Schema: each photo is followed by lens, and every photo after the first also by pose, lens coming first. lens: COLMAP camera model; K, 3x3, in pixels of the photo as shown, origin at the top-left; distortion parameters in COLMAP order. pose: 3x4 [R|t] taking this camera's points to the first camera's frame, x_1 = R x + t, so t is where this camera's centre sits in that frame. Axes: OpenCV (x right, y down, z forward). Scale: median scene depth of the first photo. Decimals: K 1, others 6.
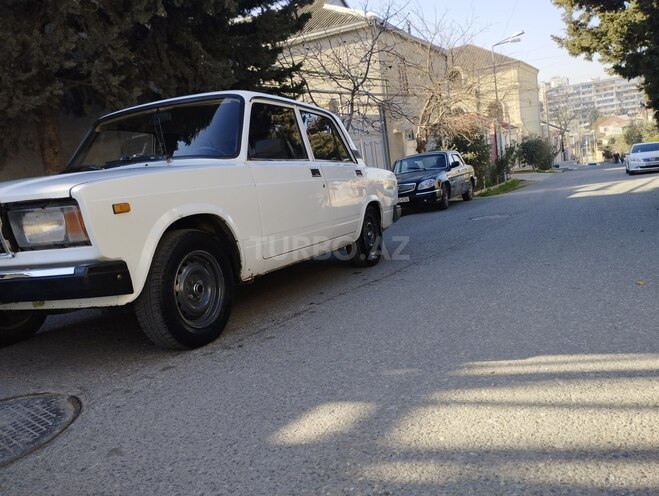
lens RADIAL K [[541.3, 0, 329.5], [0, 541.3, 248.0], [0, 0, 1]] dist [0.120751, -0.162852]
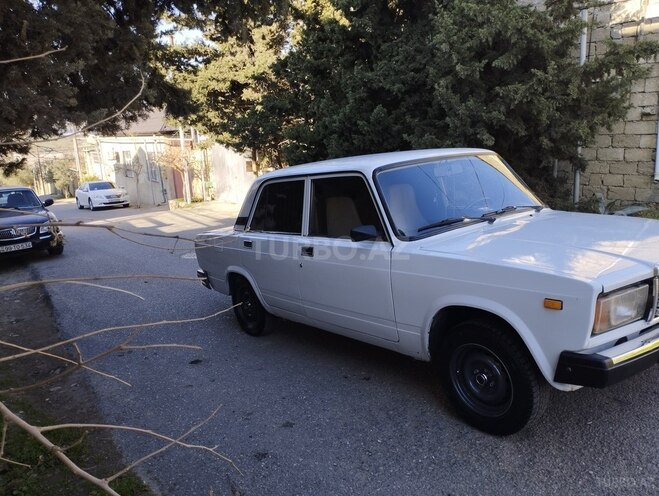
lens RADIAL K [[541.3, 0, 329.5], [0, 541.3, 248.0], [0, 0, 1]] dist [0.120751, -0.162852]
pose [[0.470986, -0.081634, 0.878355, -0.180419], [0.135540, 0.990582, 0.019386, -0.019377], [-0.871666, 0.109922, 0.477615, 0.100378]]
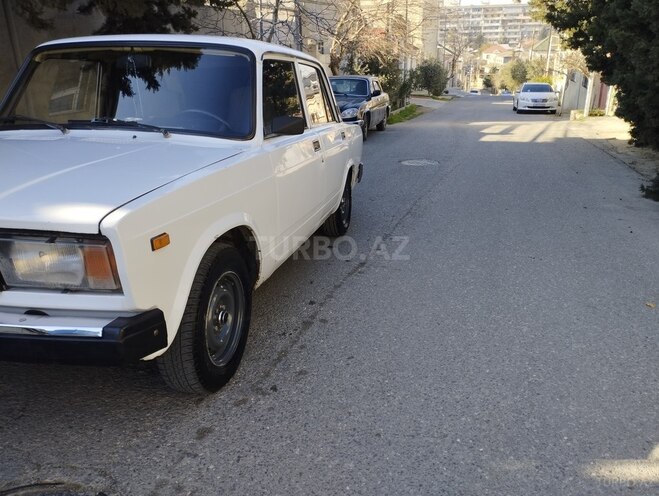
lens RADIAL K [[541.3, 0, 329.5], [0, 541.3, 248.0], [0, 0, 1]] dist [0.120751, -0.162852]
pose [[0.973217, 0.051478, 0.224051, -0.027799], [-0.089386, 0.982653, 0.162493, -0.017580], [-0.211800, -0.178168, 0.960936, 0.020863]]
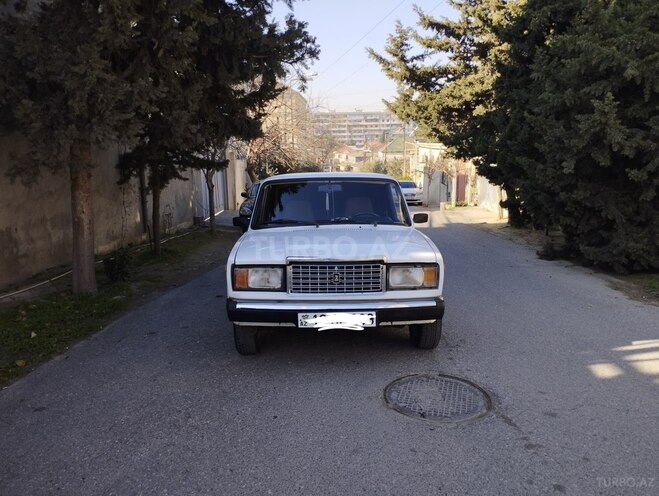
lens RADIAL K [[541.3, 0, 329.5], [0, 541.3, 248.0], [0, 0, 1]] dist [0.120751, -0.162852]
pose [[0.893370, 0.041016, 0.447447, -0.127257], [-0.036422, 0.999158, -0.018868, -0.007486], [-0.447844, 0.000559, 0.894112, -0.033000]]
